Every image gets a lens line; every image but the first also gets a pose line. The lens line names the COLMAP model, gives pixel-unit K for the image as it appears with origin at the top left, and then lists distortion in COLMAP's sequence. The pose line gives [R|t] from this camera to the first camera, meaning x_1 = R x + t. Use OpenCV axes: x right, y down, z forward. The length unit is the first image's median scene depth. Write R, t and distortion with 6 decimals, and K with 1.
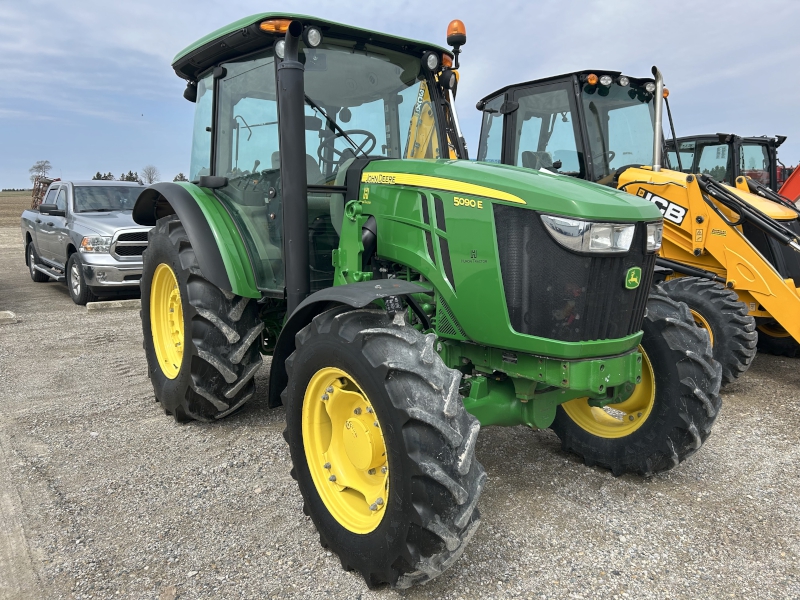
lens RADIAL K [[598.3, 0, 400.0], [0, 598.3, 300.0], [0, 0, 1]] dist [0.026525, -0.002447]
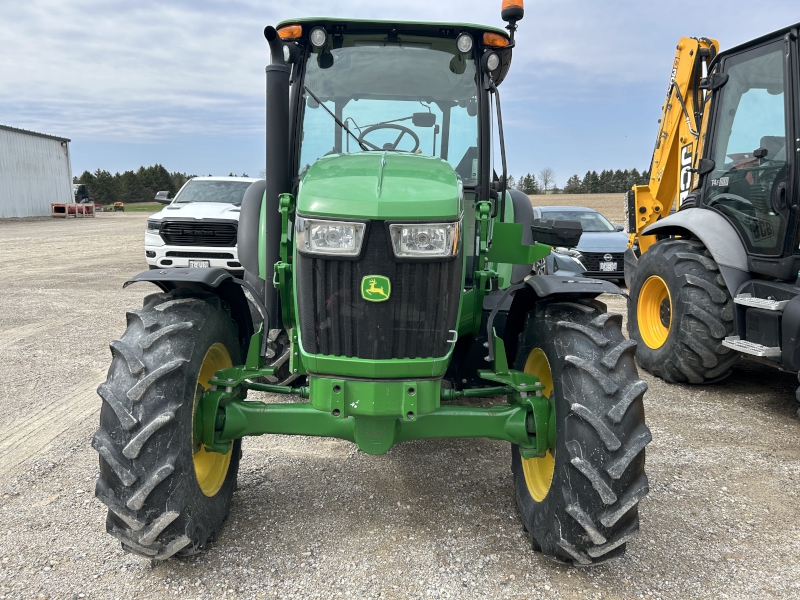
lens RADIAL K [[606.9, 0, 400.0], [0, 606.9, 300.0], [0, 0, 1]] dist [0.046249, -0.000967]
pose [[0.816082, 0.106741, -0.567994, 0.698752], [-0.109495, 0.993553, 0.029395, -0.038232], [0.567470, 0.038204, 0.822508, 0.259315]]
